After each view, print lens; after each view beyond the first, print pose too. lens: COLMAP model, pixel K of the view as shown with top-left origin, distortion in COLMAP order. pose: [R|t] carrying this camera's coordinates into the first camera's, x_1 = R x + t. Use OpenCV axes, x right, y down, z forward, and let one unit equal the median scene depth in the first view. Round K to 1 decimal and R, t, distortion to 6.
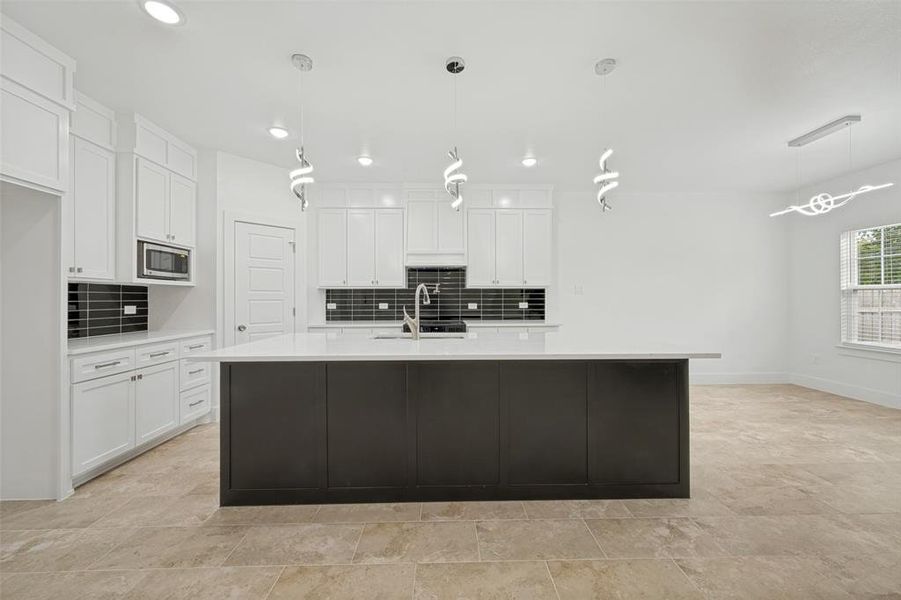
lens RADIAL K [[356.8, 0, 452.2], [0, 356.8, 297.0], [0, 0, 1]] dist [-0.000177, 0.000974]
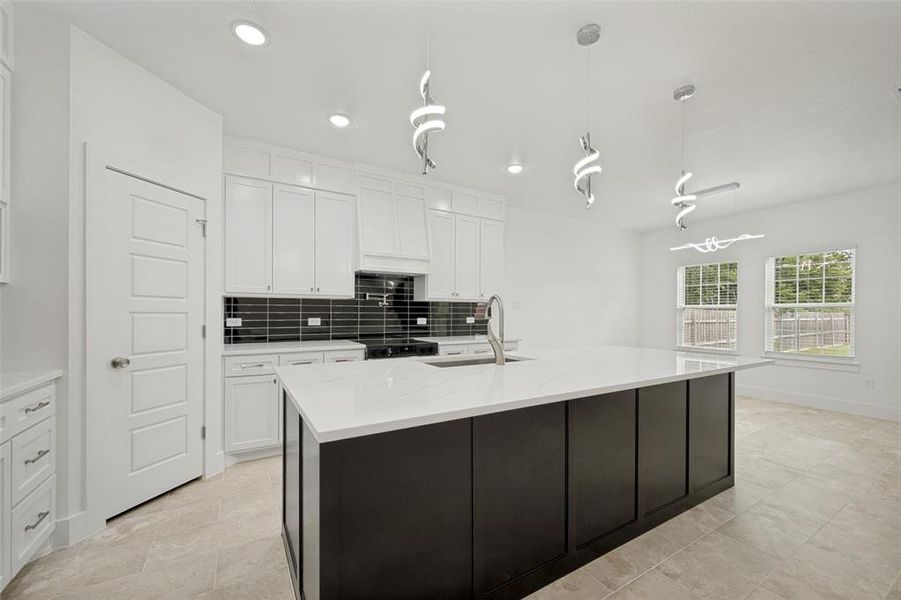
lens RADIAL K [[356.8, 0, 452.7], [0, 356.8, 321.9], [0, 0, 1]] dist [-0.000177, 0.000974]
pose [[0.869463, -0.005507, 0.493967, -0.427130], [-0.009577, 0.999562, 0.028000, 0.002963], [-0.493905, -0.029076, 0.869030, 0.271356]]
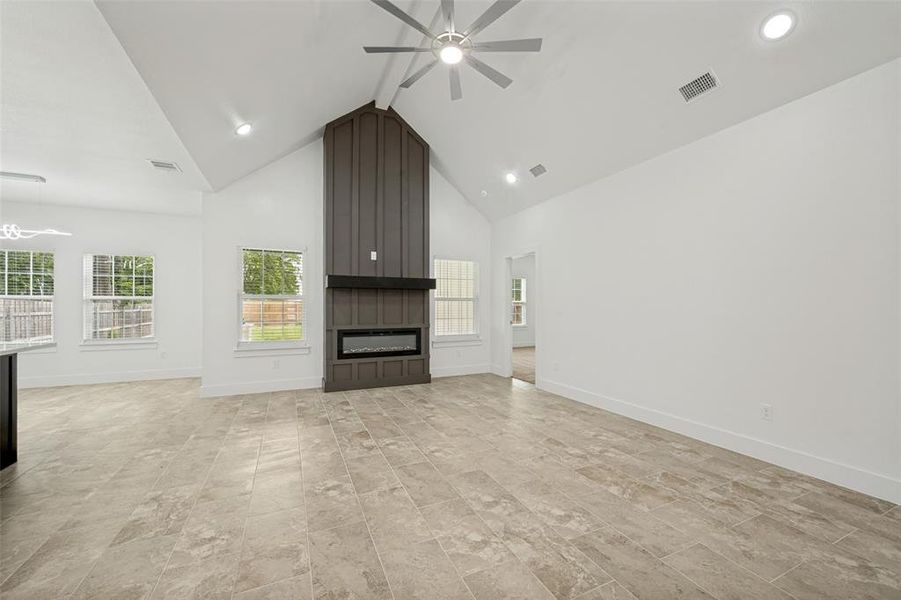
lens RADIAL K [[356.8, 0, 454.1], [0, 356.8, 299.9], [0, 0, 1]] dist [-0.000177, 0.000974]
pose [[-0.401120, 0.019176, 0.915825, -0.685415], [-0.002628, 0.999753, -0.022084, 0.006527], [-0.916022, -0.011266, -0.400971, 0.051860]]
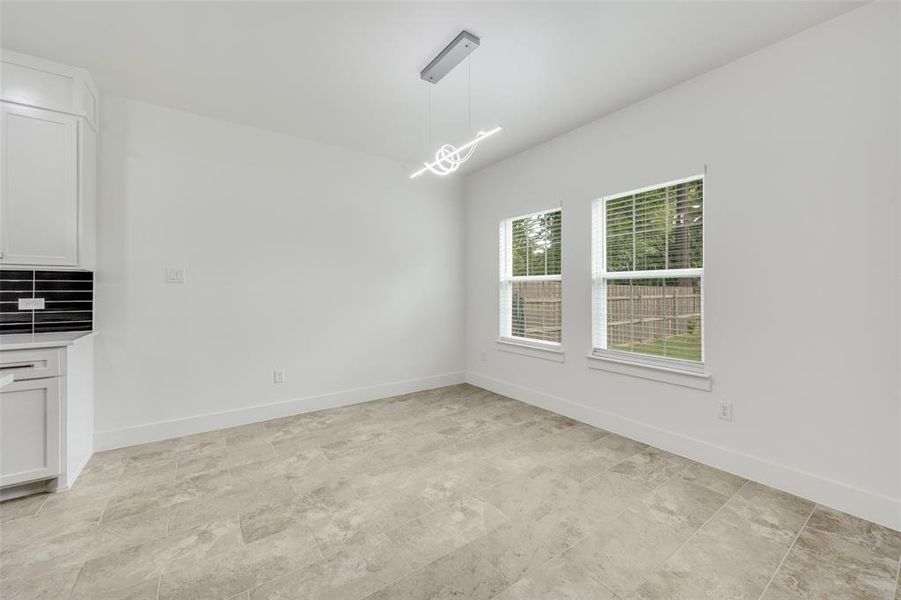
lens RADIAL K [[356.8, 0, 456.4], [0, 356.8, 293.4], [0, 0, 1]] dist [-0.000177, 0.000974]
pose [[0.828512, -0.004256, 0.559954, 0.568072], [-0.002588, 0.999931, 0.011428, 0.001960], [-0.559965, -0.010917, 0.828445, 0.346653]]
